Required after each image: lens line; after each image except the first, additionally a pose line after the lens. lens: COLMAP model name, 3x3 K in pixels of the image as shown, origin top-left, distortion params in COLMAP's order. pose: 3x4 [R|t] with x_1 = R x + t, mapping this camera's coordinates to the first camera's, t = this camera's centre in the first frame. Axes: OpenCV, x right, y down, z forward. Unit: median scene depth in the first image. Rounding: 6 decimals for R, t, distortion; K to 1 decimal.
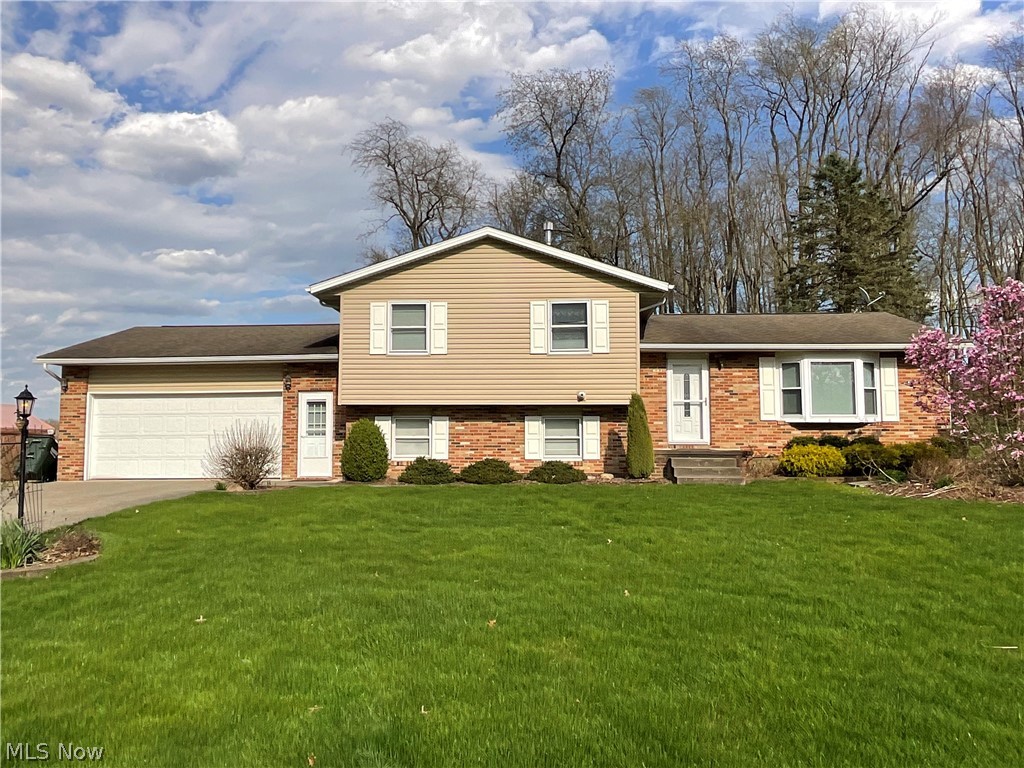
lens RADIAL K [[719.0, 0, 515.2], [0, 719.0, 386.2], [0, 0, 1]] dist [0.003911, -0.004348]
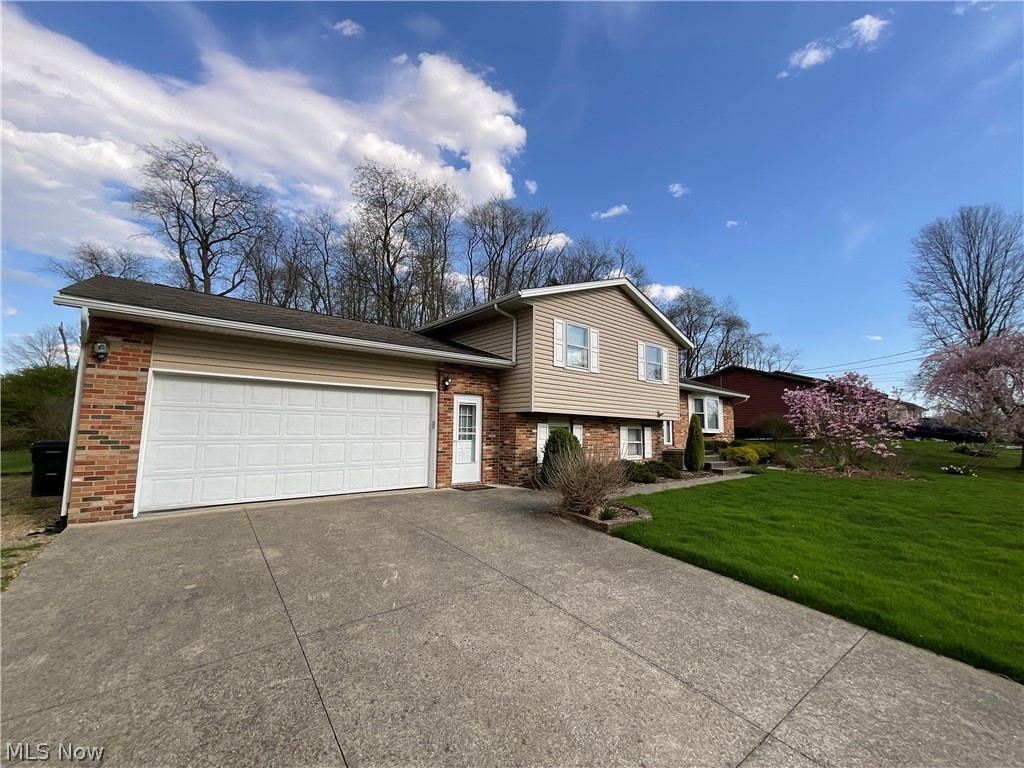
lens RADIAL K [[412.6, 0, 516.5], [0, 412.6, 385.1], [0, 0, 1]] dist [-0.002946, 0.000182]
pose [[0.727854, 0.087789, 0.680090, -0.630986], [-0.074236, 0.996030, -0.049123, 0.017540], [-0.681702, -0.014732, 0.731481, 0.561550]]
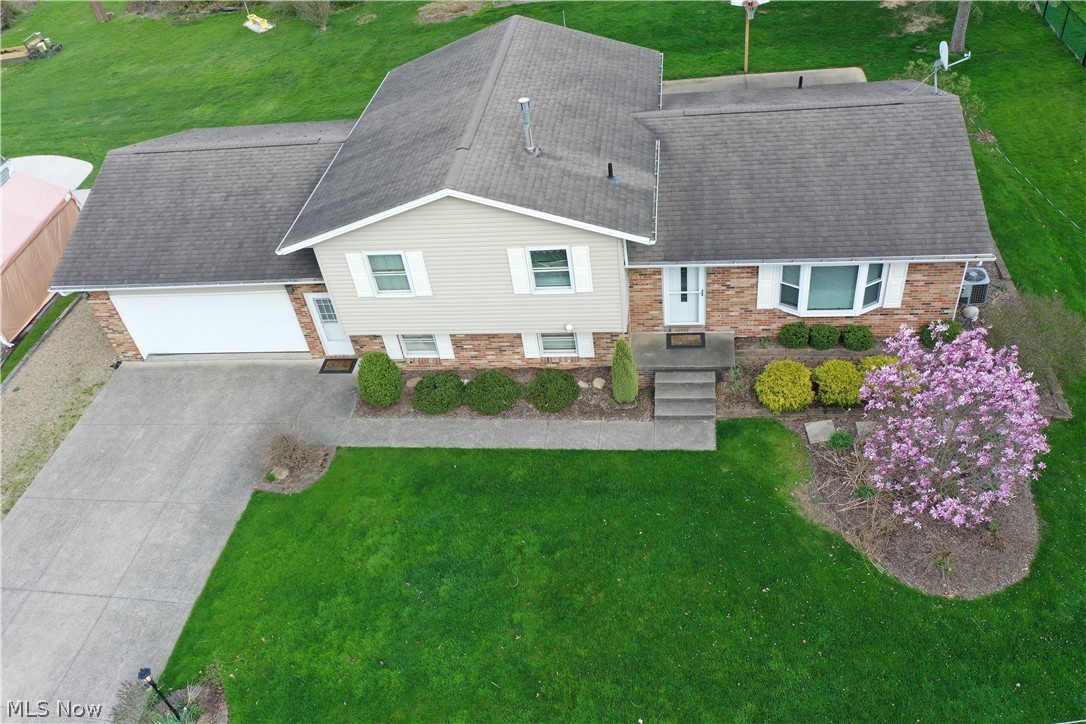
lens RADIAL K [[854.6, 0, 547.3], [0, 854.6, 355.6], [0, 0, 1]] dist [0.003333, 0.005352]
pose [[0.991329, -0.038603, -0.125605, 0.199690], [0.116121, 0.704764, 0.699874, -0.762251], [0.061505, -0.708391, 0.703136, 0.107194]]
